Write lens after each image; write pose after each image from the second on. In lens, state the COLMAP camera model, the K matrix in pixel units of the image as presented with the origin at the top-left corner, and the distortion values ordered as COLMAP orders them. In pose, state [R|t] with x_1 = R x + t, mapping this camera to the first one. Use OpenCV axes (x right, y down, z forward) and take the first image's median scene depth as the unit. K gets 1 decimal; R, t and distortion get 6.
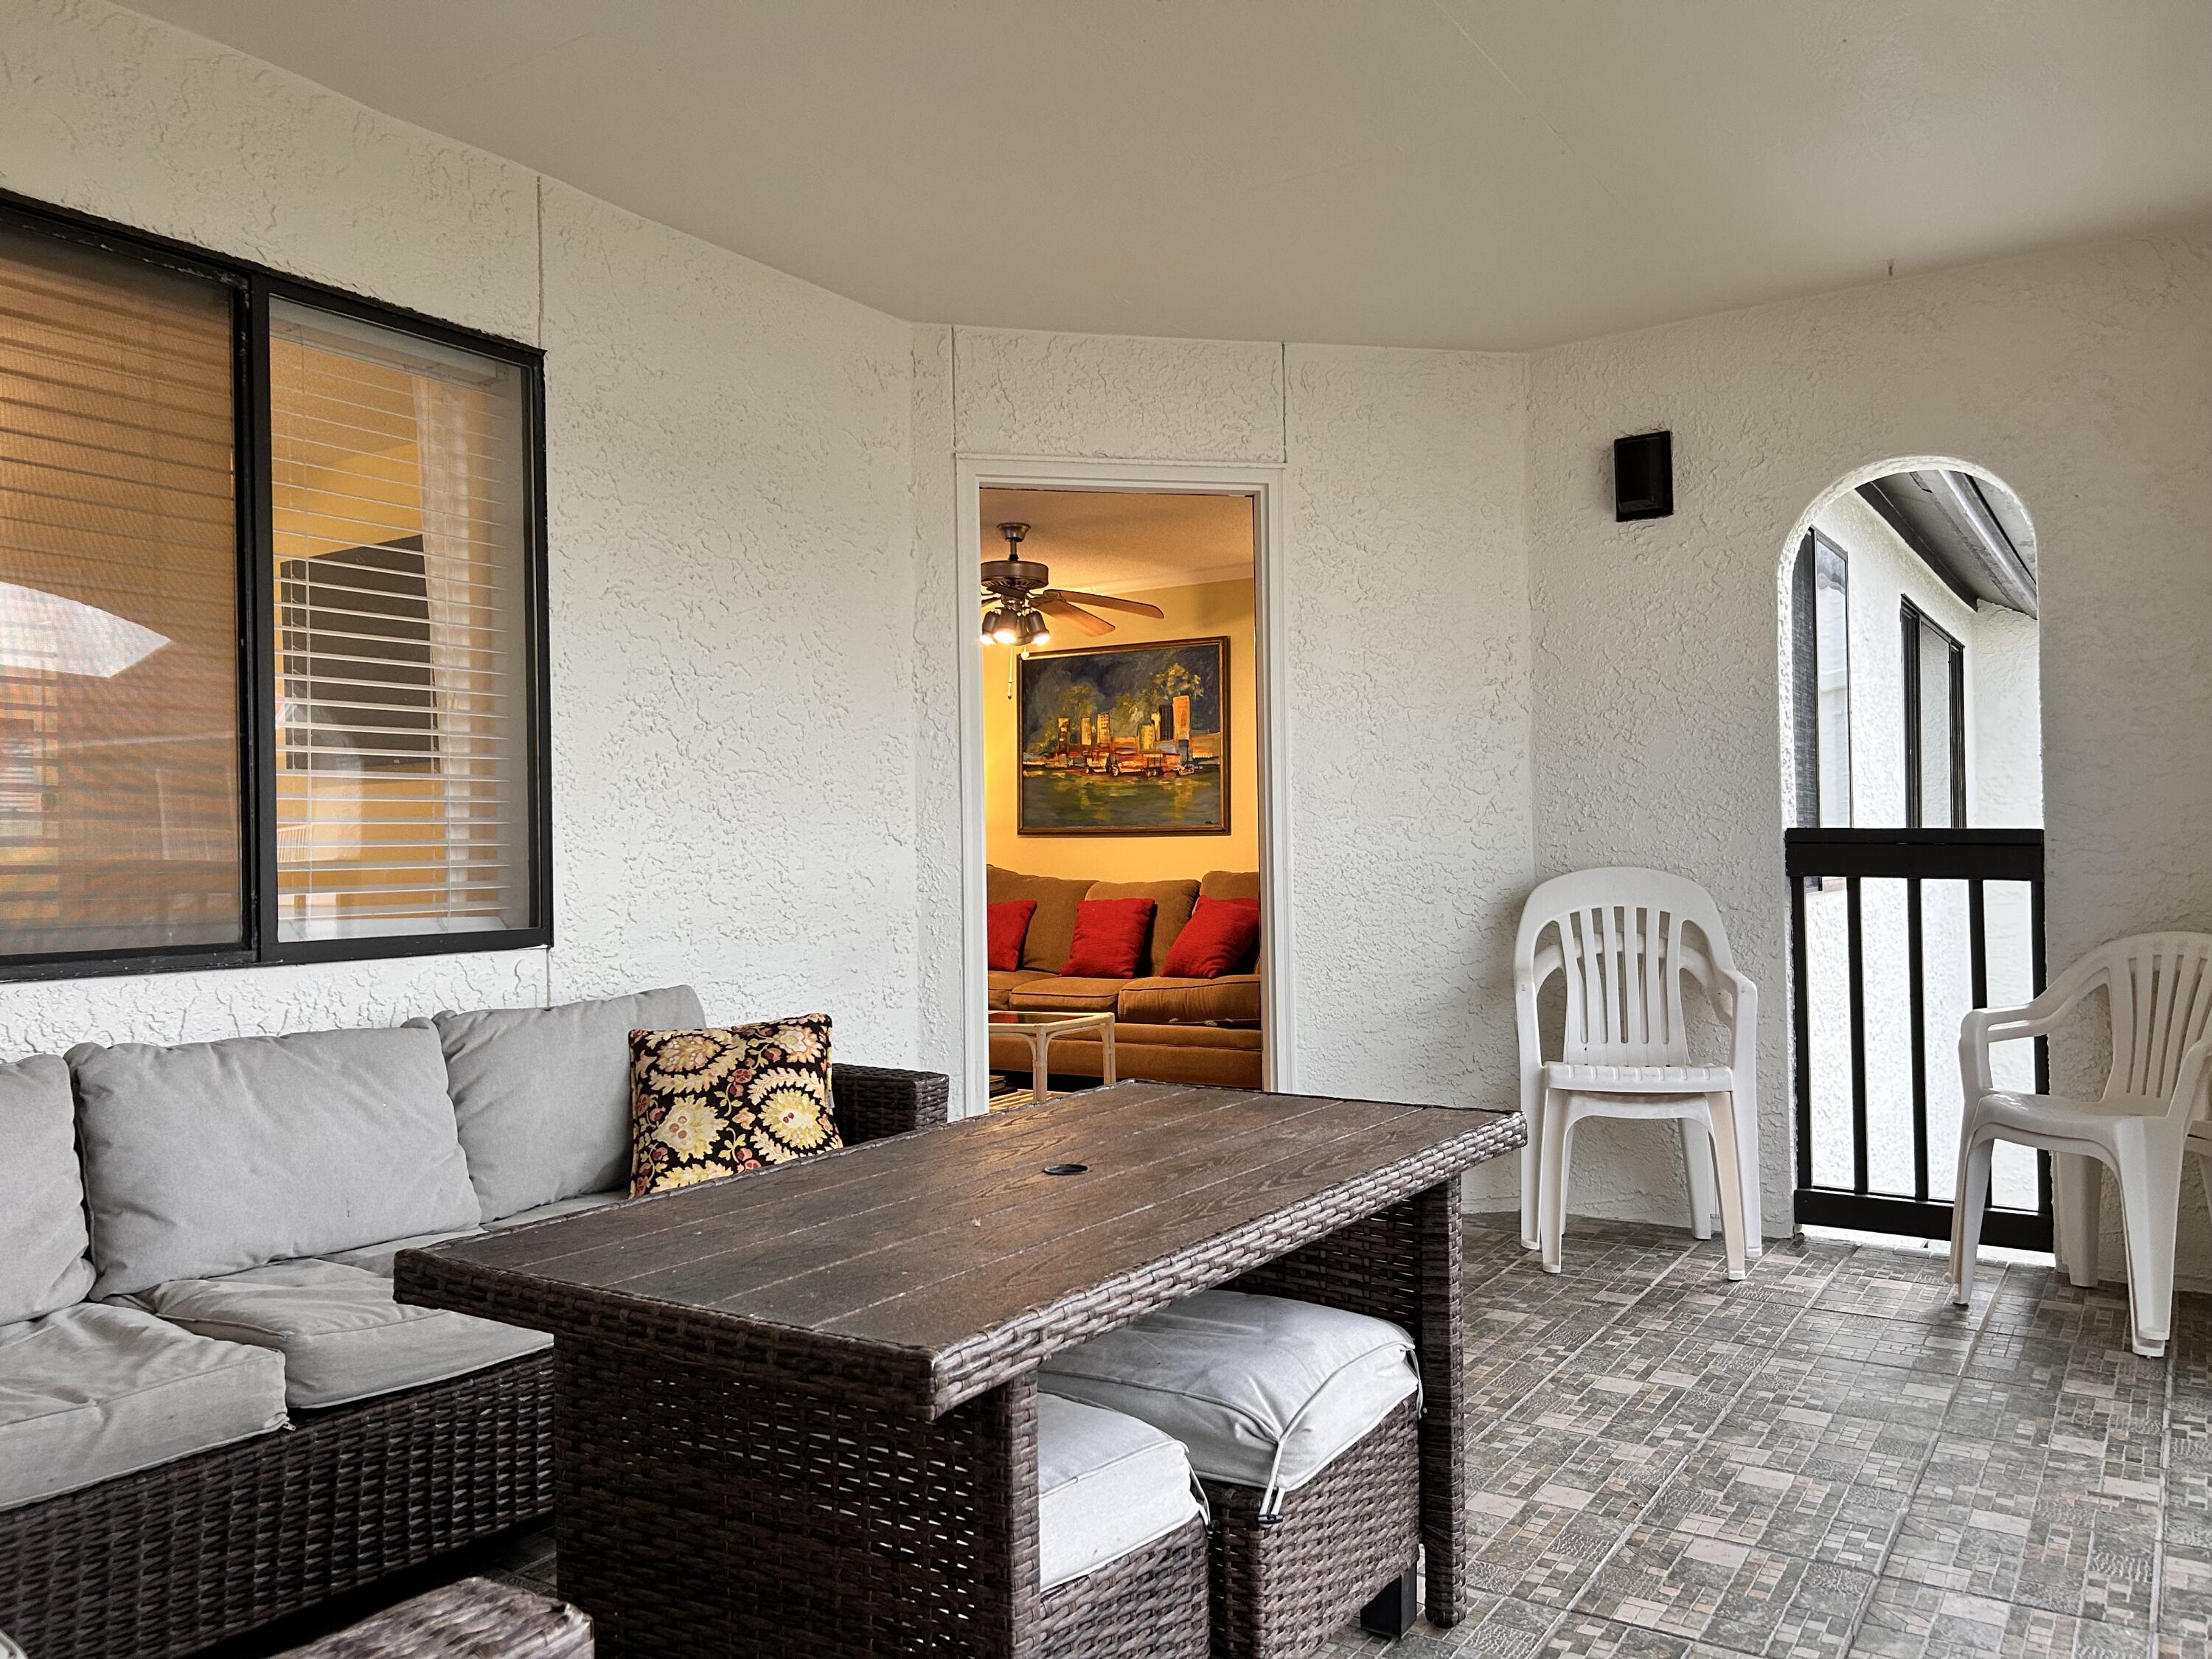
lens RADIAL K [[1656.8, 0, 1110.1], [0, 1656.8, 829.8], [0, 0, 1]] dist [0.037378, -0.037878]
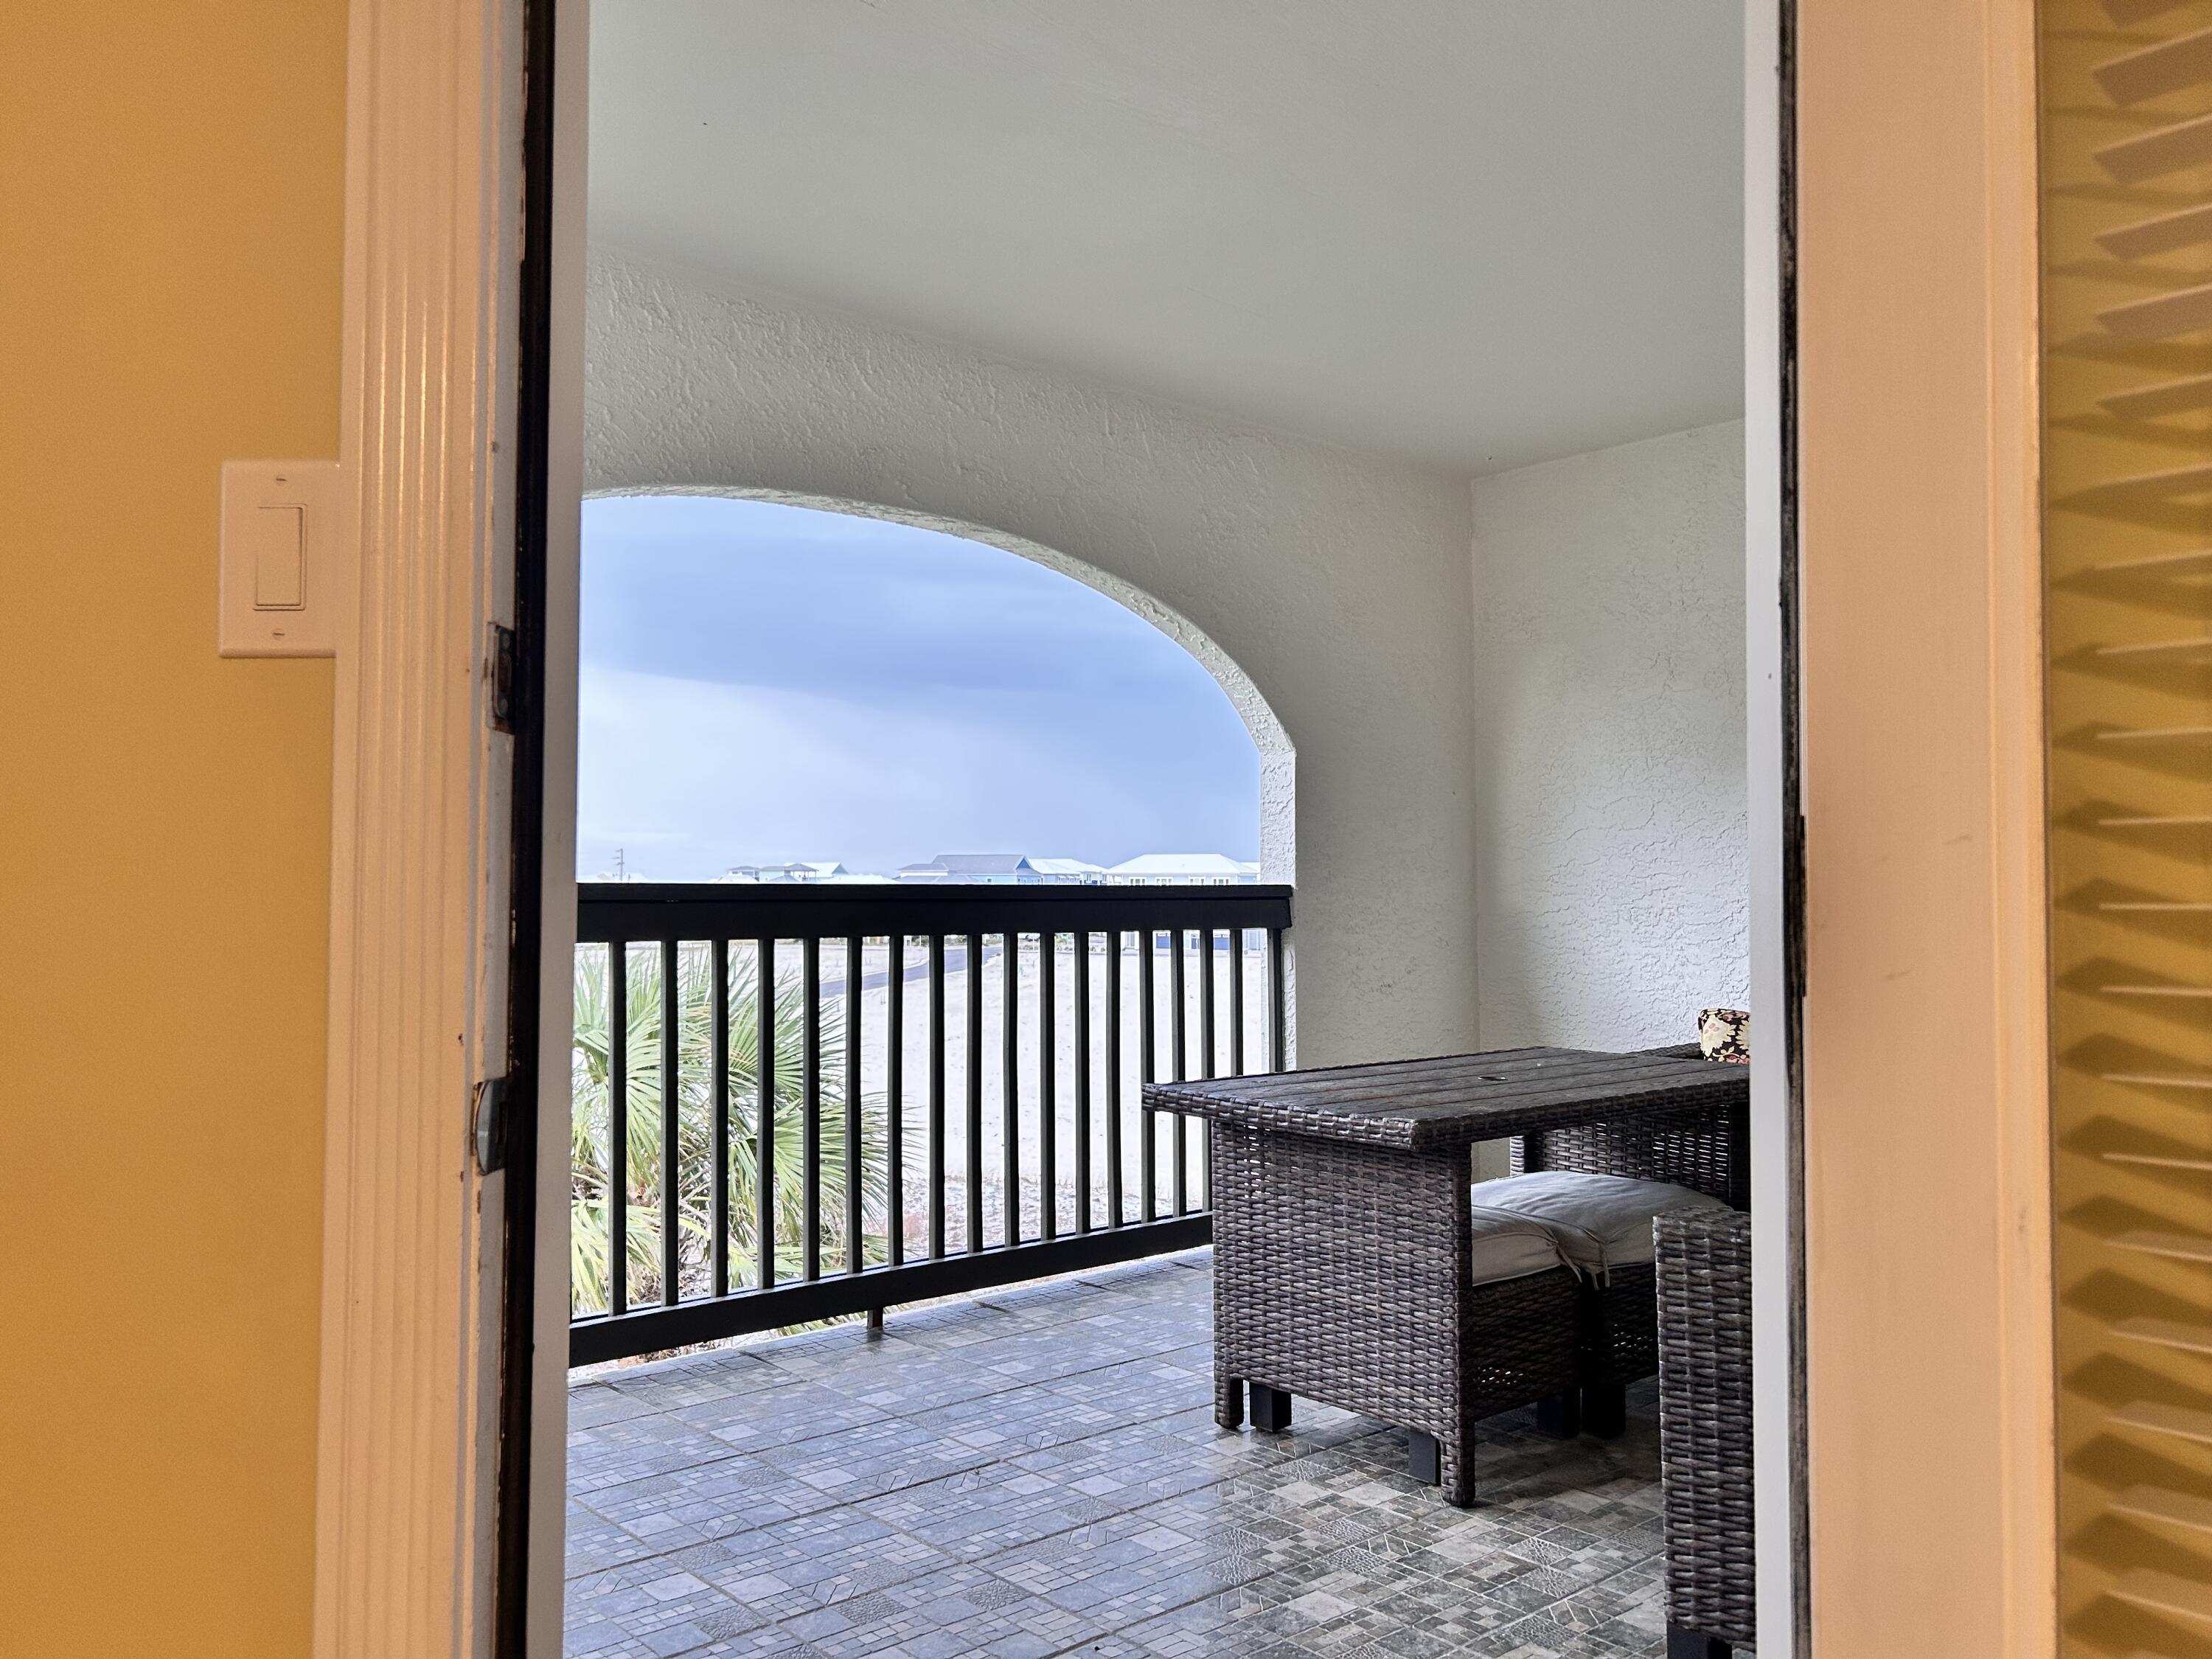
lens RADIAL K [[1656.8, 0, 1091.6], [0, 1656.8, 828.9], [0, 0, 1]] dist [0.037378, -0.037878]
pose [[-0.961981, 0.023725, 0.272084, -0.025368], [0.009054, 0.998443, -0.055049, 0.009369], [-0.272966, -0.050493, -0.960698, 0.677578]]
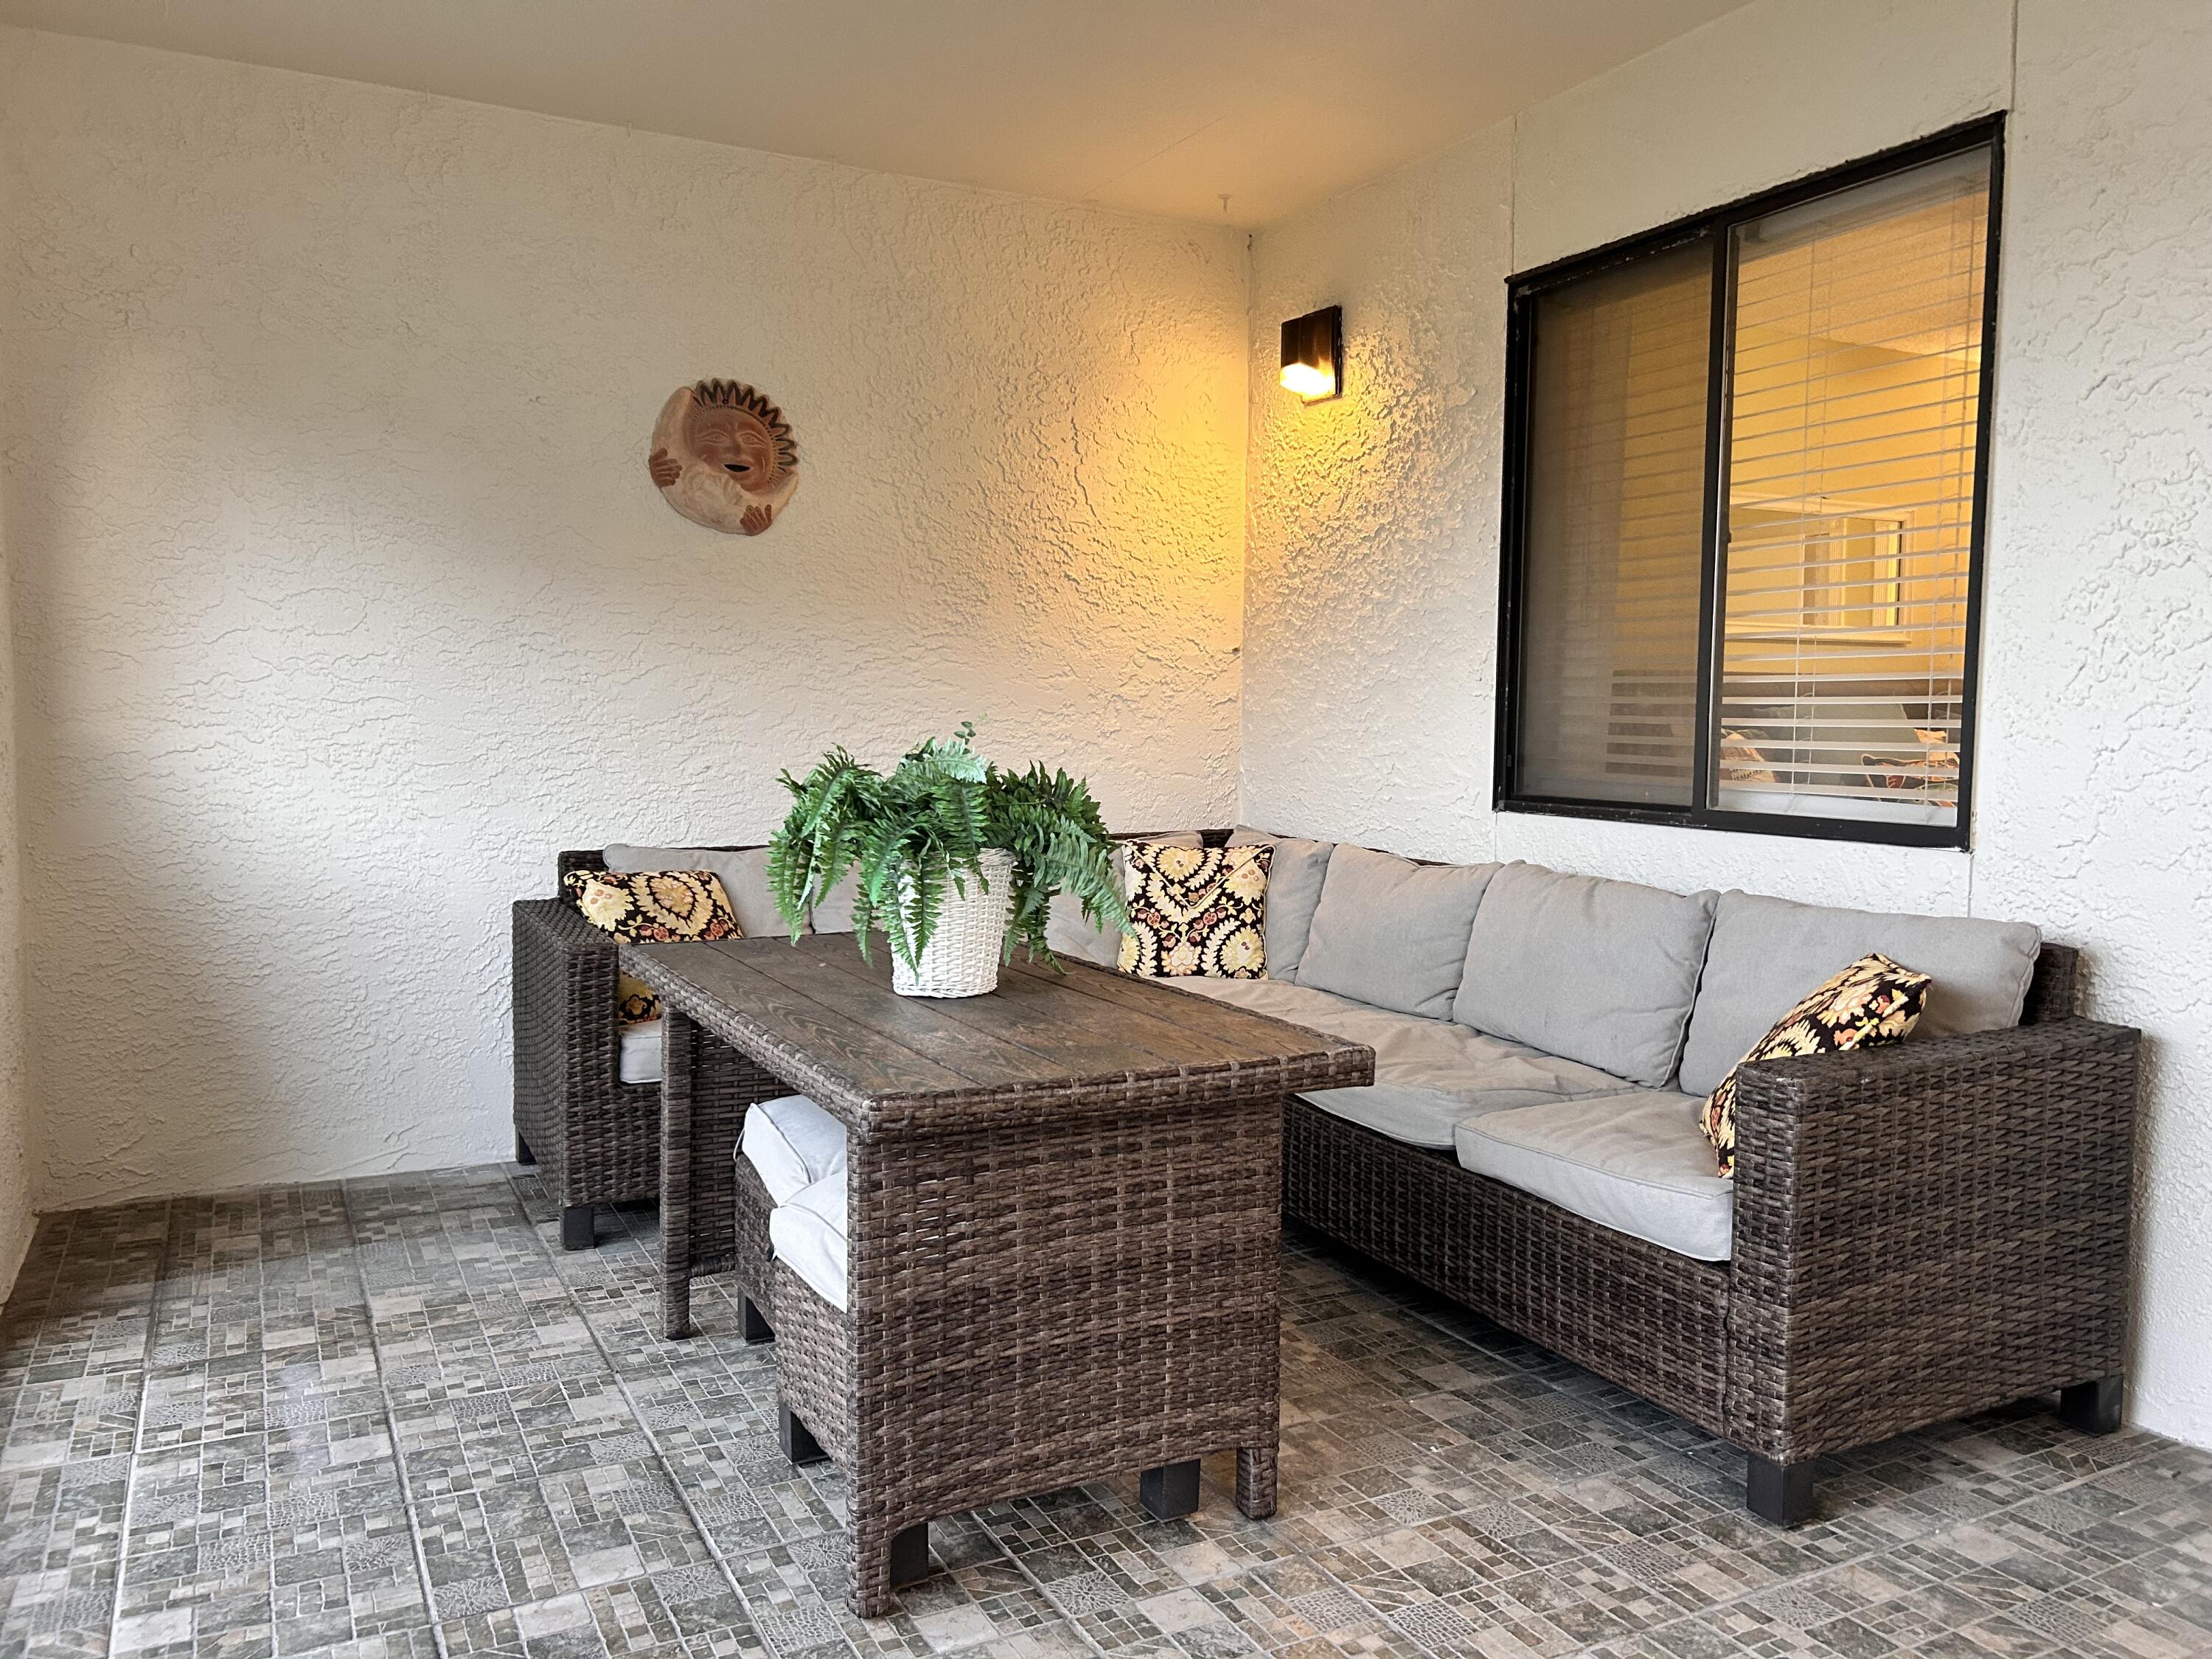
lens RADIAL K [[1656.8, 0, 1111.3], [0, 1656.8, 834.1], [0, 0, 1]] dist [0.037378, -0.037878]
pose [[-0.489880, 0.072355, -0.868782, 0.245236], [0.008983, 0.996916, 0.077961, -0.002924], [0.871744, 0.030387, -0.489019, 0.423386]]
